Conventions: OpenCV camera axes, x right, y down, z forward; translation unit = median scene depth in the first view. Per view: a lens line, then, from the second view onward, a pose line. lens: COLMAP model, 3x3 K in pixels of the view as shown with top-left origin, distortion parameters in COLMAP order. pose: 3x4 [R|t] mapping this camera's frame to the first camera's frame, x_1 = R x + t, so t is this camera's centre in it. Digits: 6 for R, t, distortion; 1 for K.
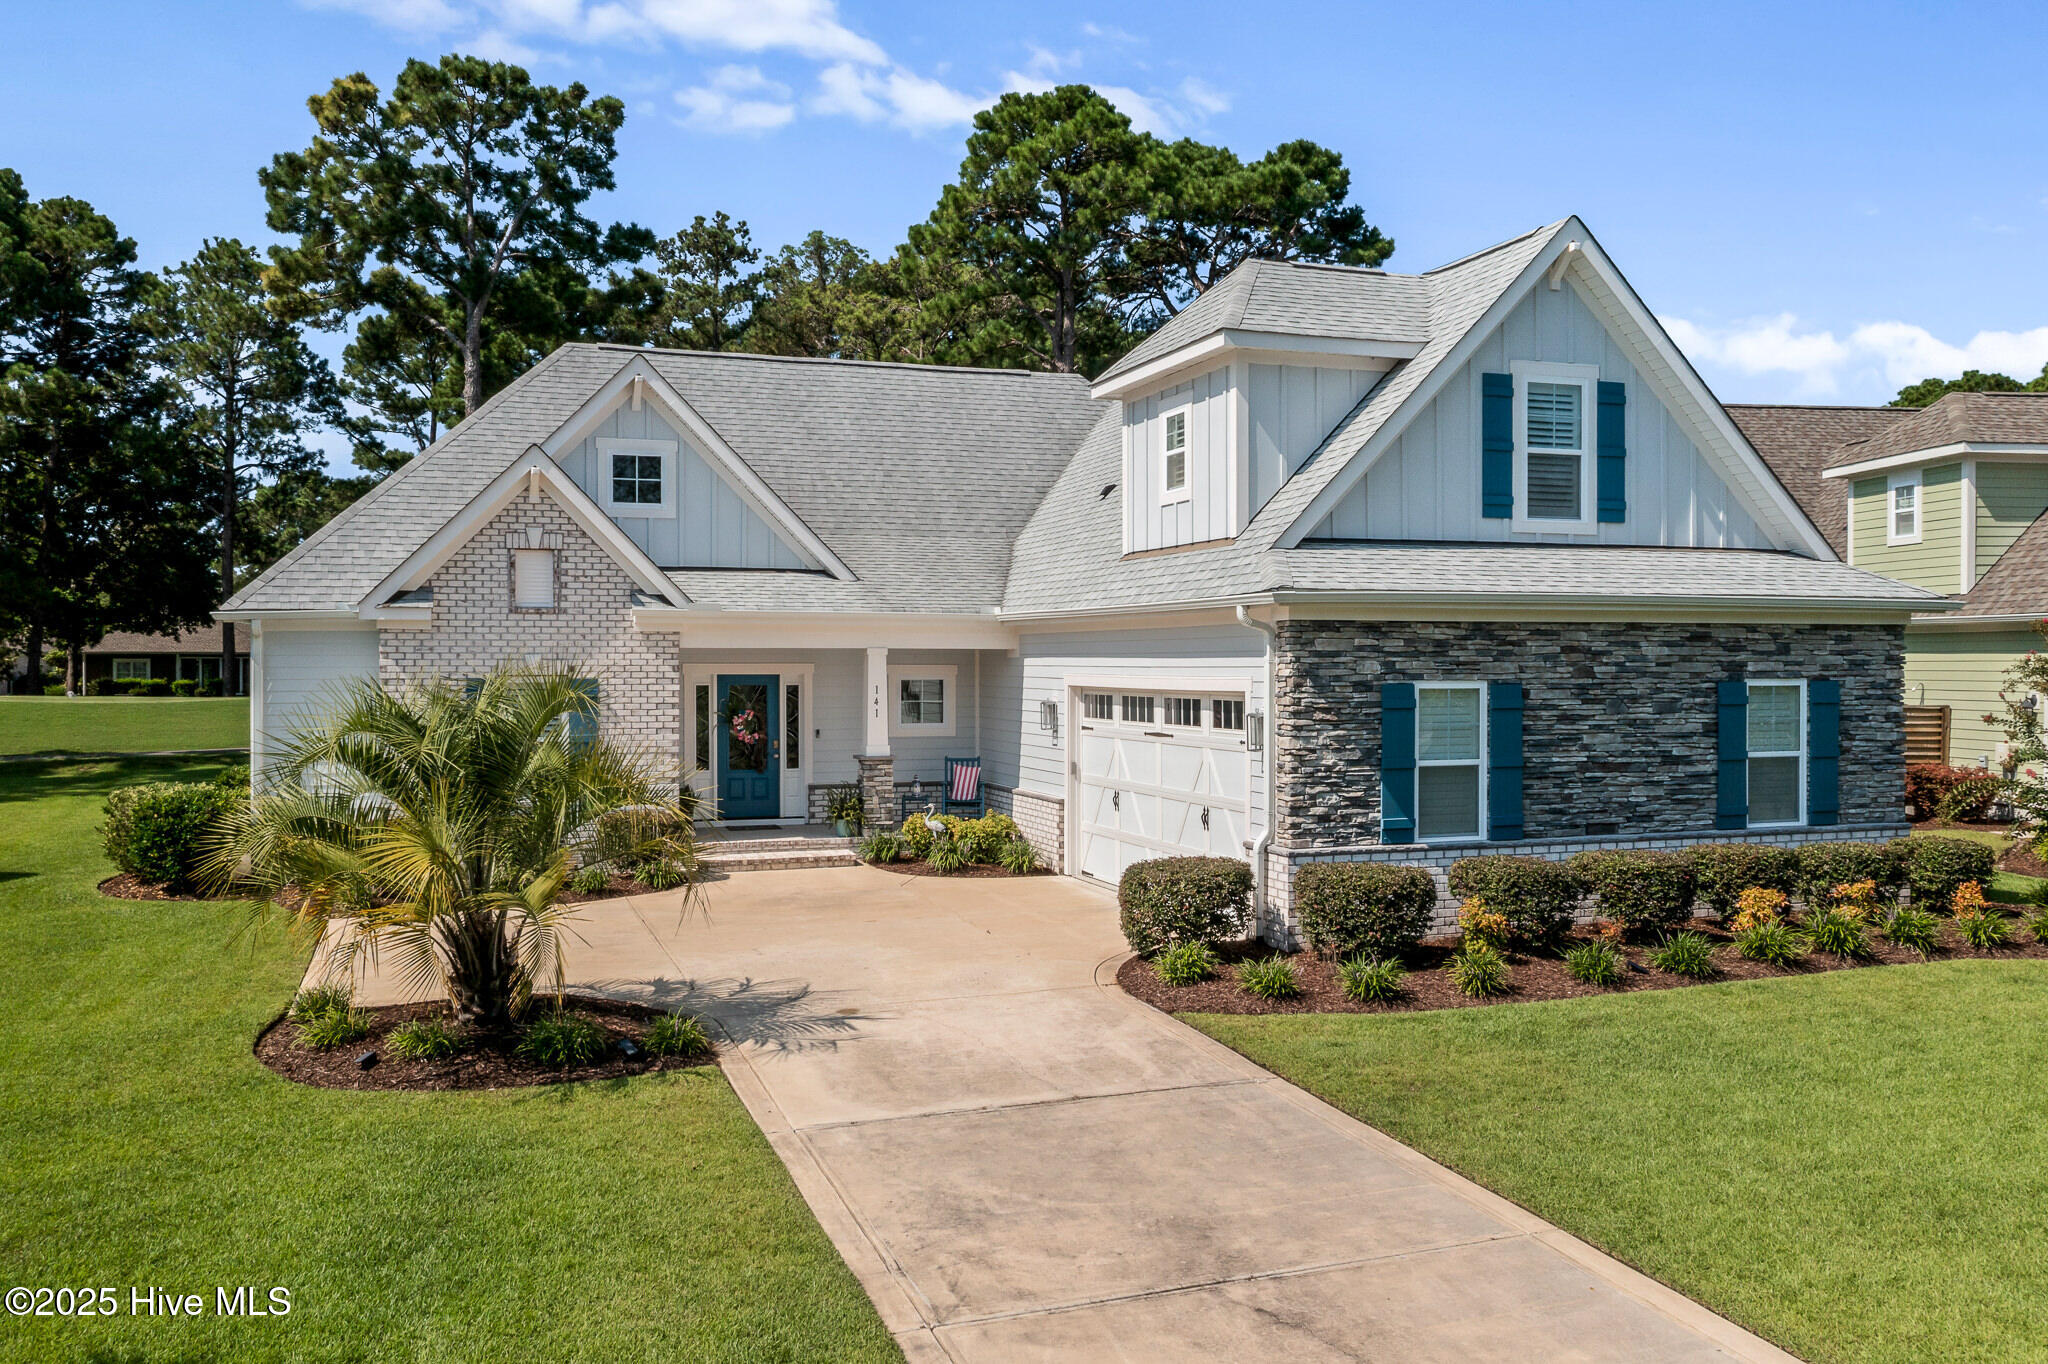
lens RADIAL K [[1629.2, 0, 1024.0], [0, 1629.2, 682.0], [0, 0, 1]] dist [0.003734, 0.003626]
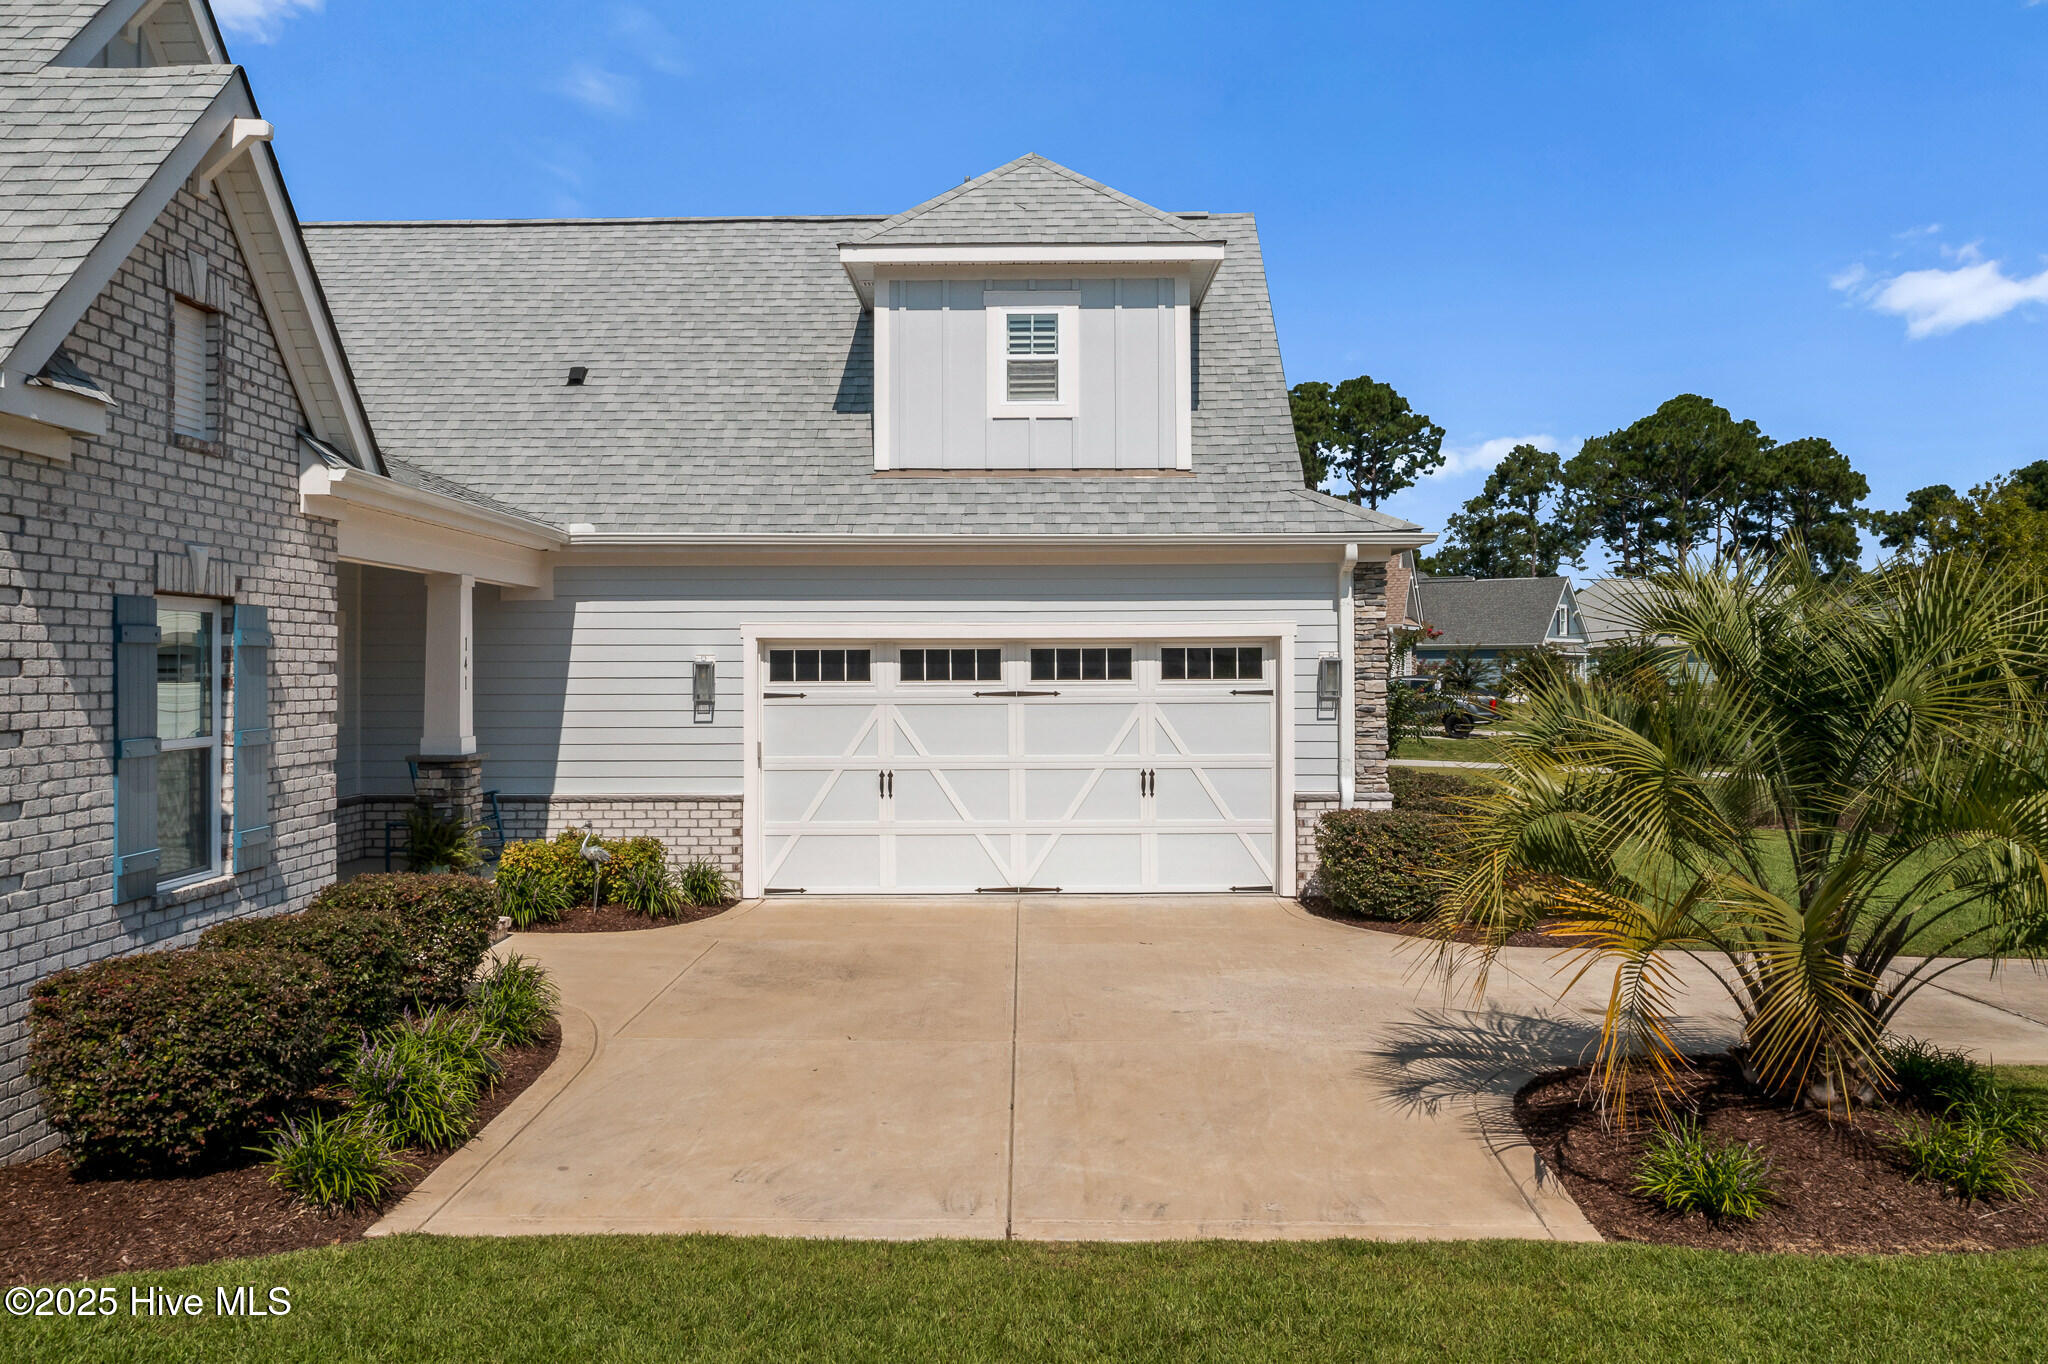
lens RADIAL K [[1629.2, 0, 1024.0], [0, 1629.2, 682.0], [0, 0, 1]] dist [0.003734, 0.003626]
pose [[0.331667, -0.012996, 0.943307, -0.629771], [0.013497, 0.999868, 0.009030, 0.016931], [-0.943300, 0.009736, 0.331798, 0.648026]]
